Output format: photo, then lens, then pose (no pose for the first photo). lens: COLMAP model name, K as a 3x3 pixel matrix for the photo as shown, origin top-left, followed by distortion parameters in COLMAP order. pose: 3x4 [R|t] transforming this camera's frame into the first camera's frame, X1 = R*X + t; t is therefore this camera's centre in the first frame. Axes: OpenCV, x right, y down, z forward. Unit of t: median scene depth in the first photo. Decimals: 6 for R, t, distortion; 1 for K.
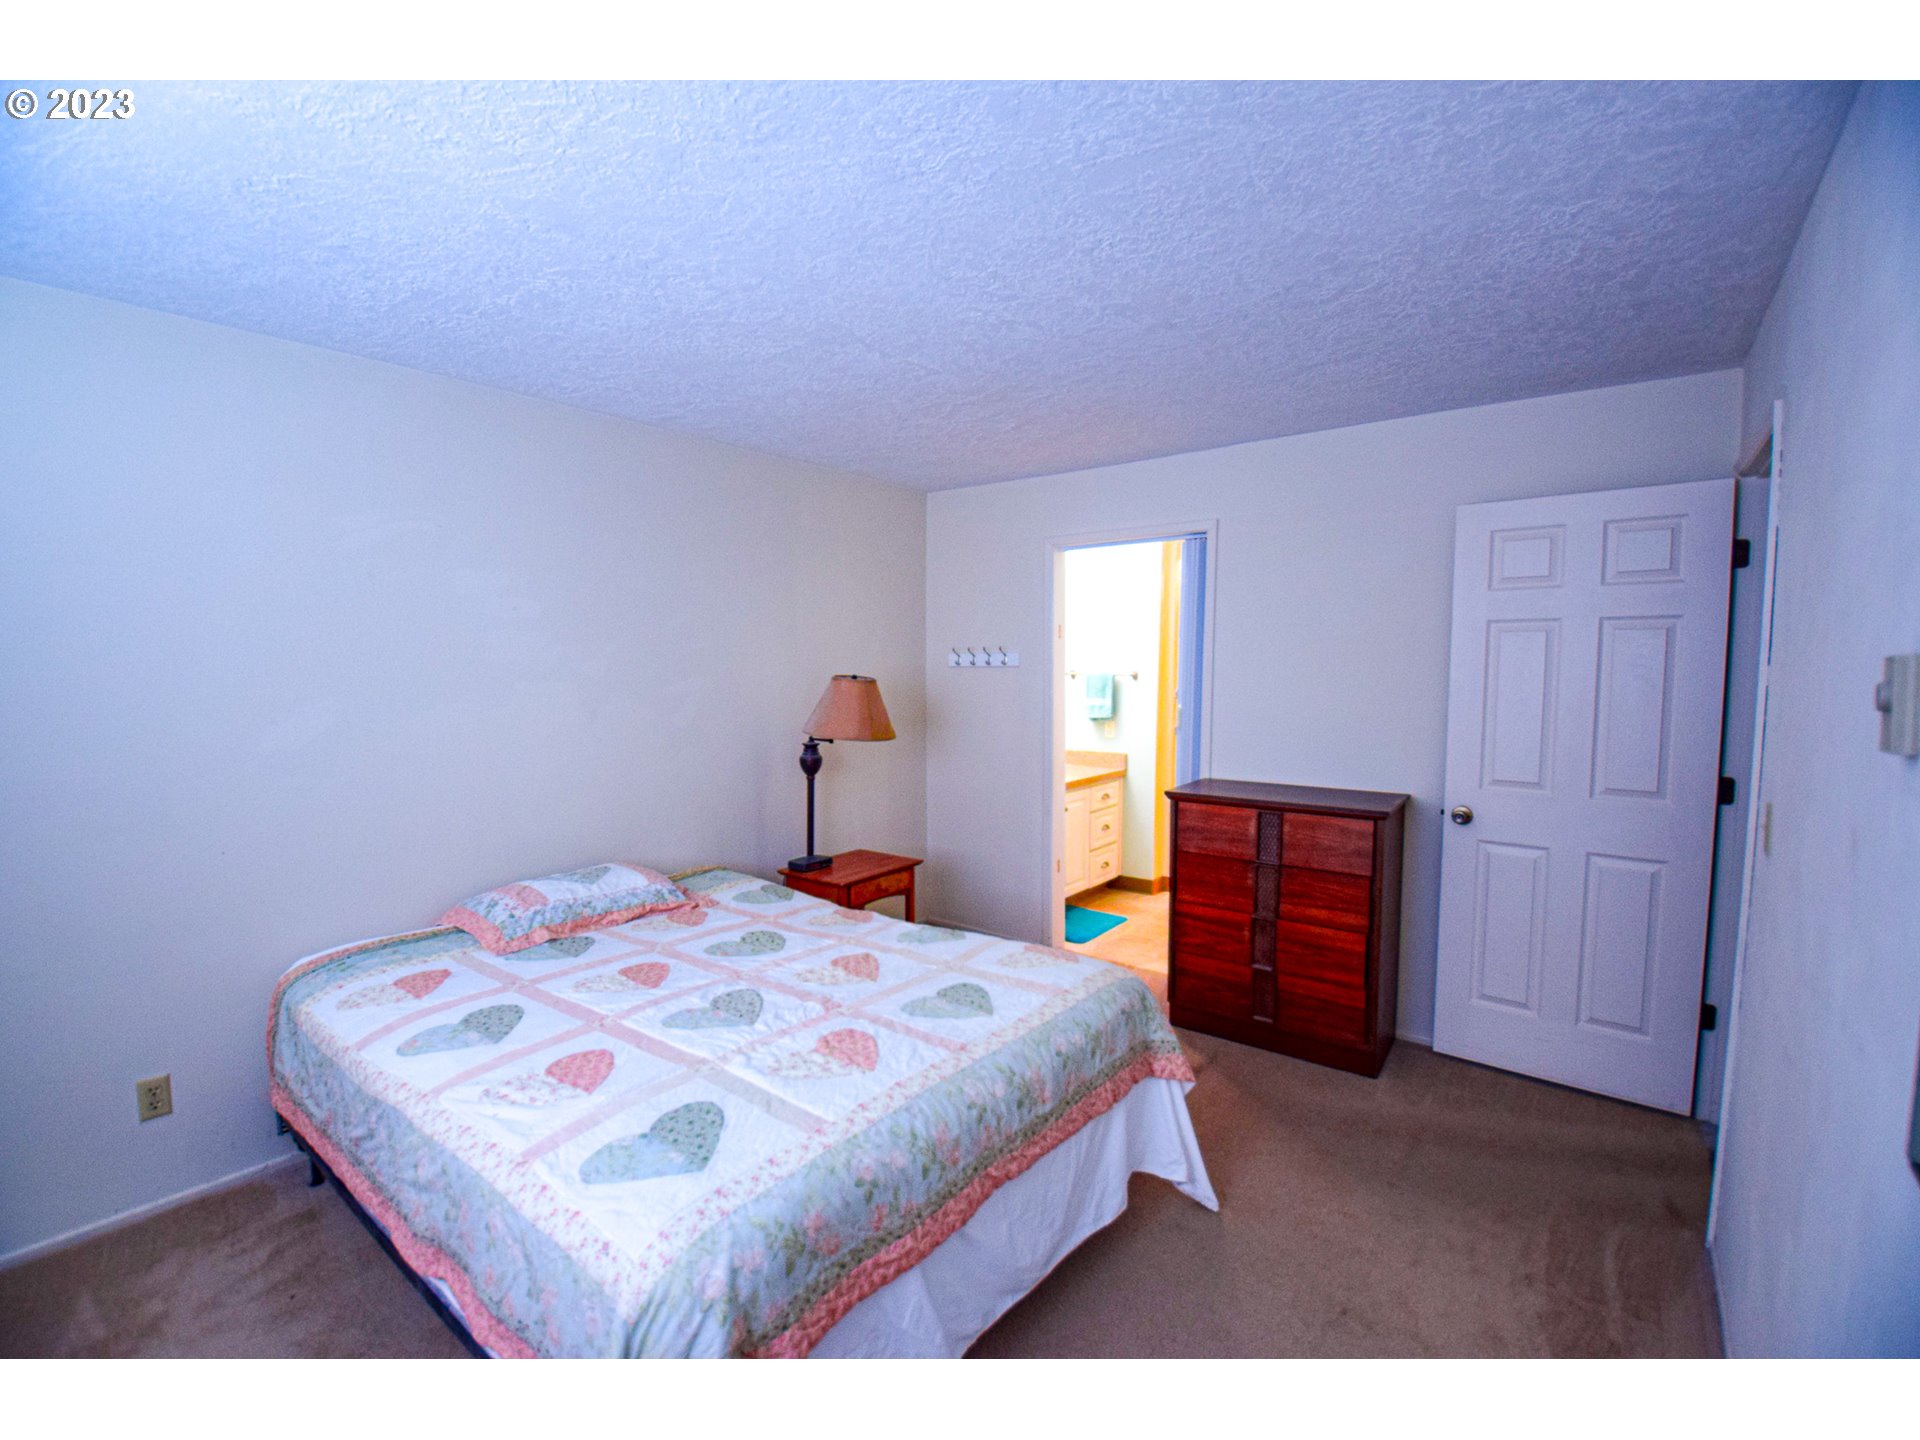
lens RADIAL K [[843.8, 0, 960.6], [0, 843.8, 719.0], [0, 0, 1]] dist [-0.003607, -0.004032]
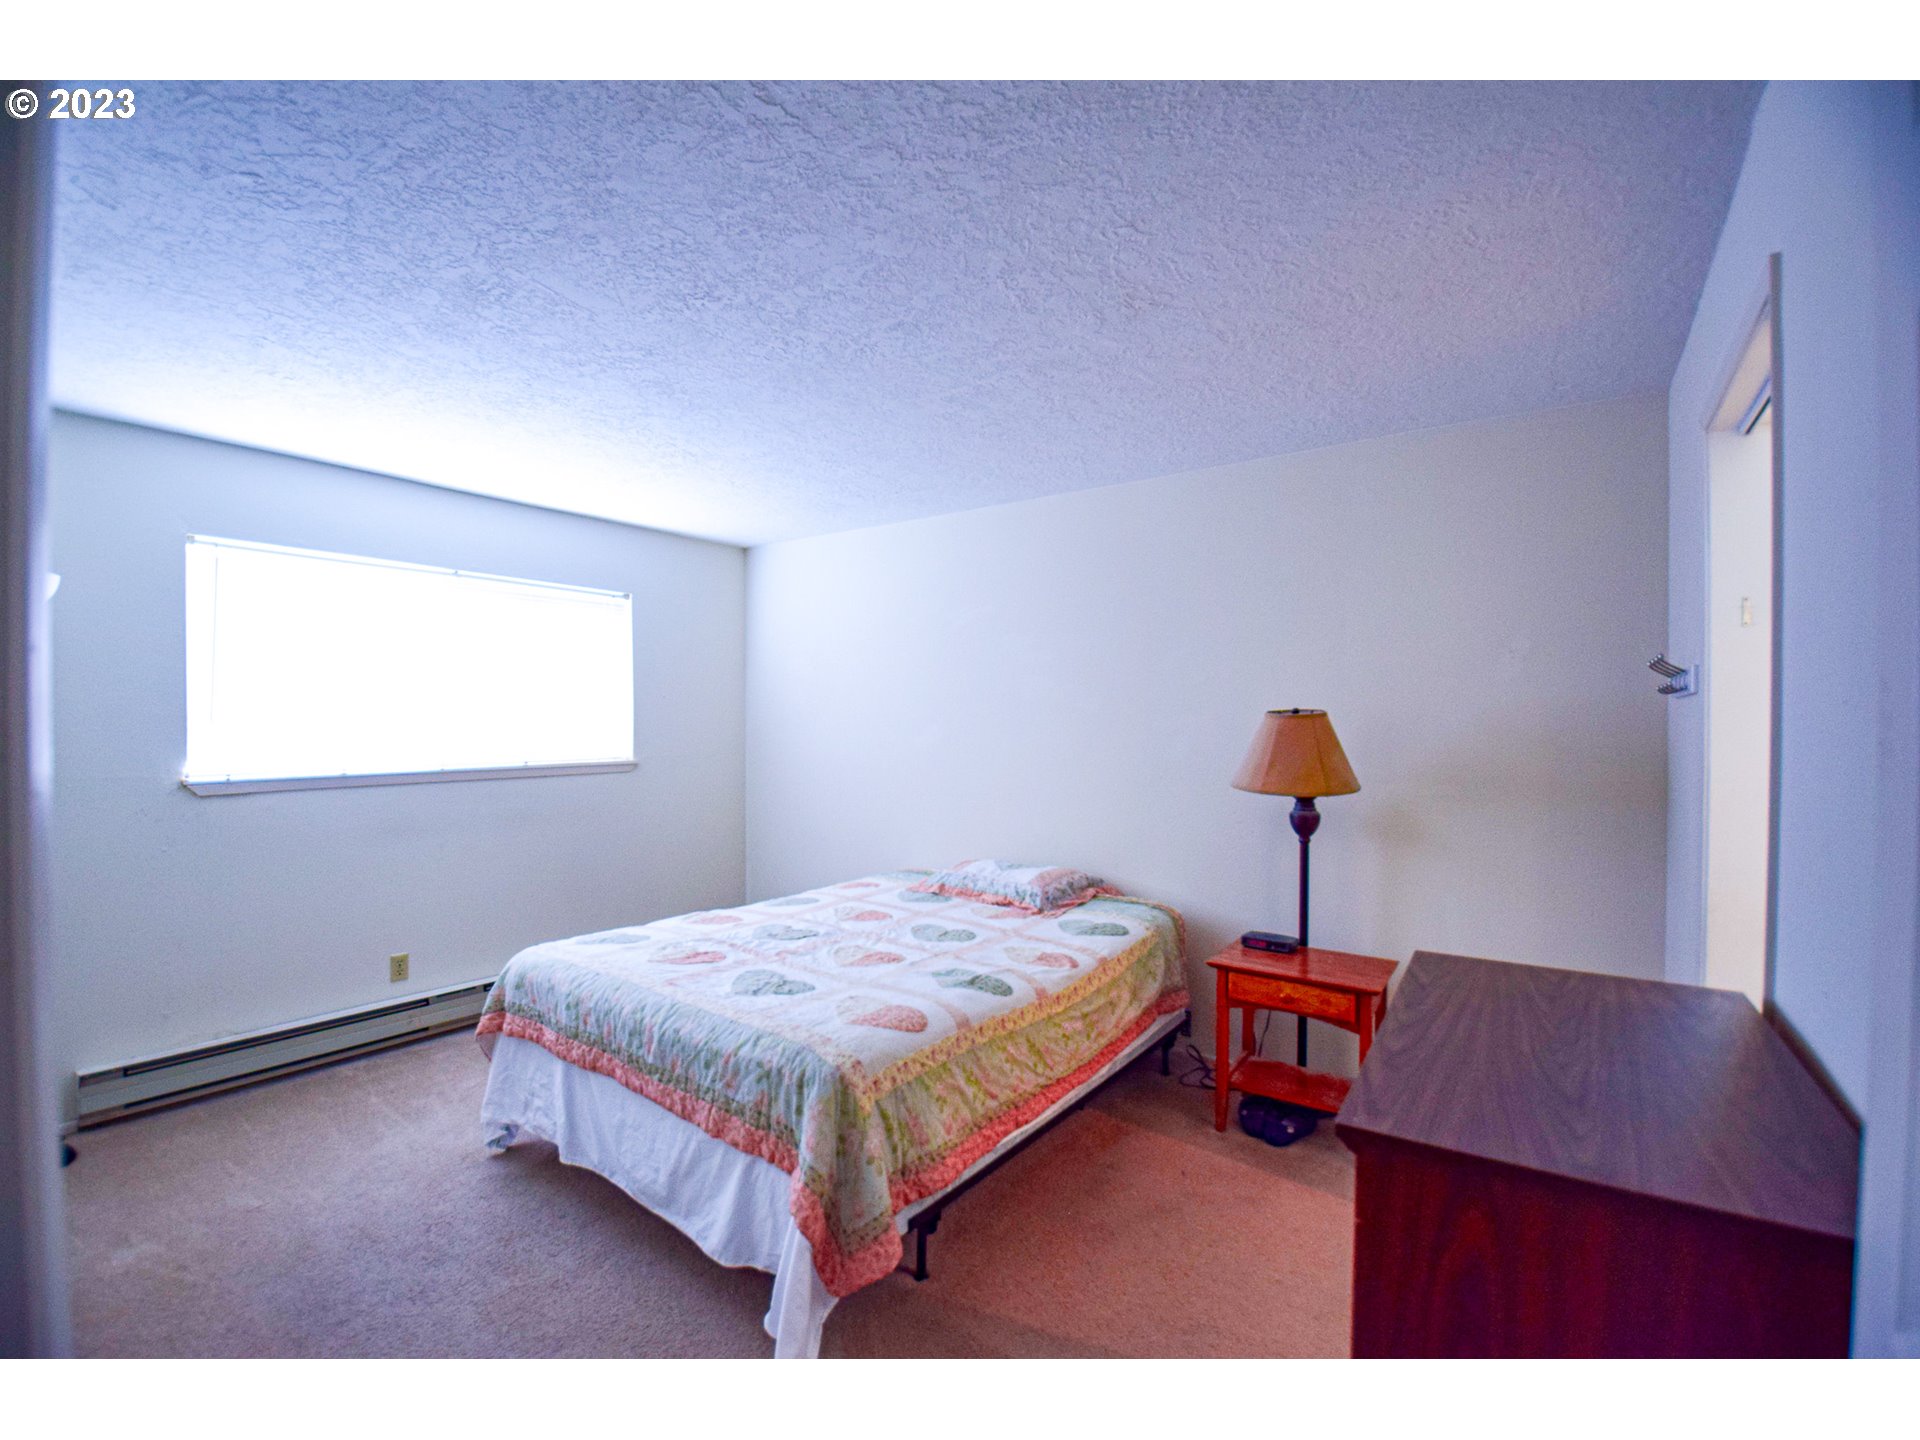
lens RADIAL K [[843.8, 0, 960.2], [0, 843.8, 723.6], [0, 0, 1]] dist [-0.003607, -0.004032]
pose [[0.035858, 0.000787, -0.999357, 0.830920], [-0.075699, 0.997129, -0.001931, -0.017071], [0.996486, 0.075720, 0.035814, 0.884938]]
